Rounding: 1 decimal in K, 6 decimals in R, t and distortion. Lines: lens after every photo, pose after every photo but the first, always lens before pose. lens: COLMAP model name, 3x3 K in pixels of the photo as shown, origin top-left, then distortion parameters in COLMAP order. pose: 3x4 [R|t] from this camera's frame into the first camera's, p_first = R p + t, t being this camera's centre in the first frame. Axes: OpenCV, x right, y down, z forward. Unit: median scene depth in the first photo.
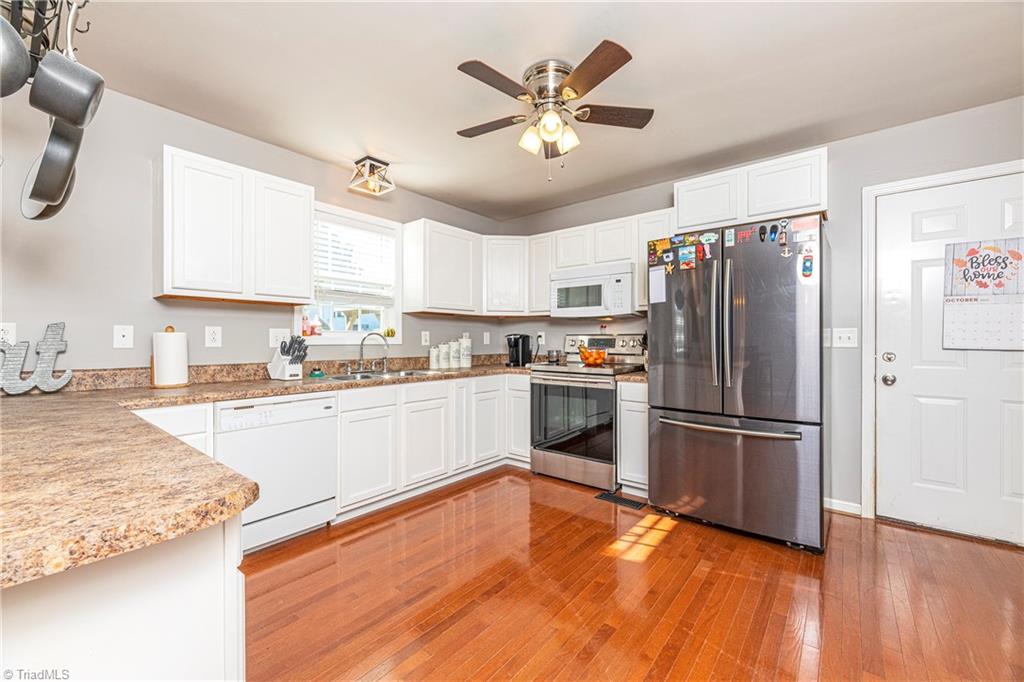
lens RADIAL K [[414.7, 0, 518.8], [0, 414.7, 340.8], [0, 0, 1]] dist [-0.002353, -0.000328]
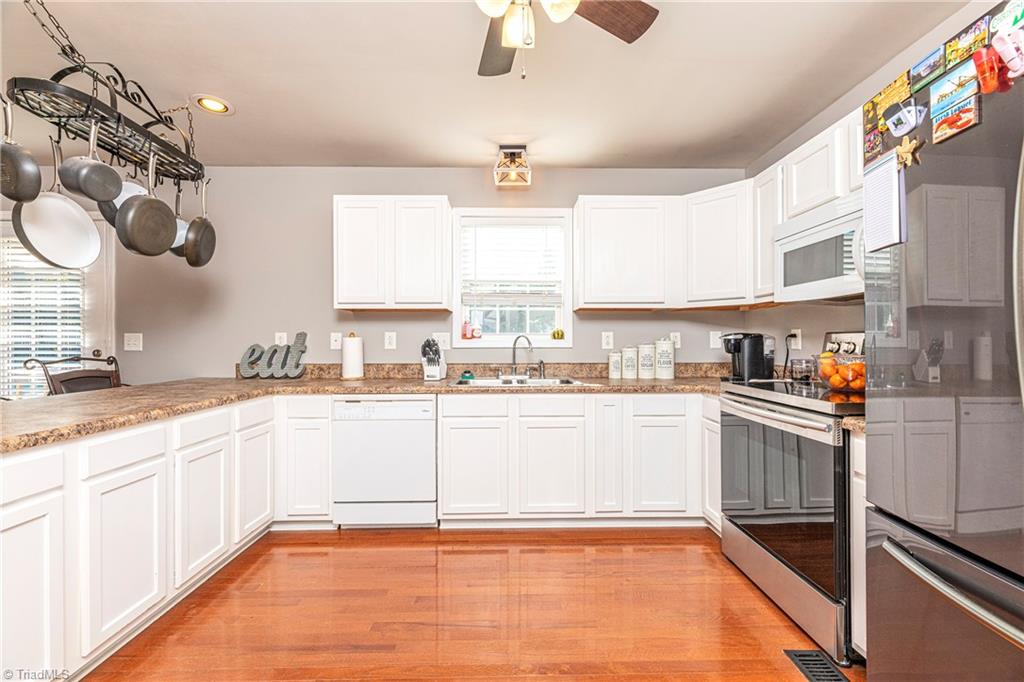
lens RADIAL K [[414.7, 0, 521.0], [0, 414.7, 341.3], [0, 0, 1]] dist [-0.002353, -0.000328]
pose [[0.640890, -0.004752, -0.767618, 0.370482], [0.002584, 0.999989, -0.004033, -0.001476], [0.767629, 0.000601, 0.640895, 0.426384]]
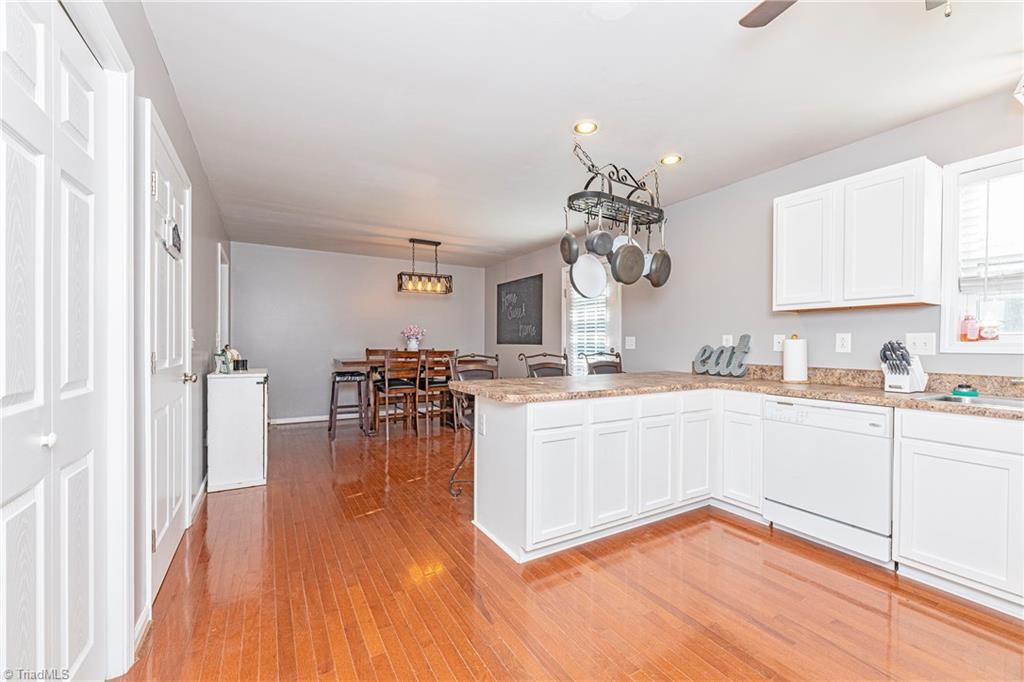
lens RADIAL K [[414.7, 0, 511.2], [0, 414.7, 346.9], [0, 0, 1]] dist [-0.002353, -0.000328]
pose [[-0.361916, 0.005048, -0.932197, 0.483752], [-0.007209, 0.999940, 0.008214, -0.001562], [0.932183, 0.009693, -0.361858, 0.485340]]
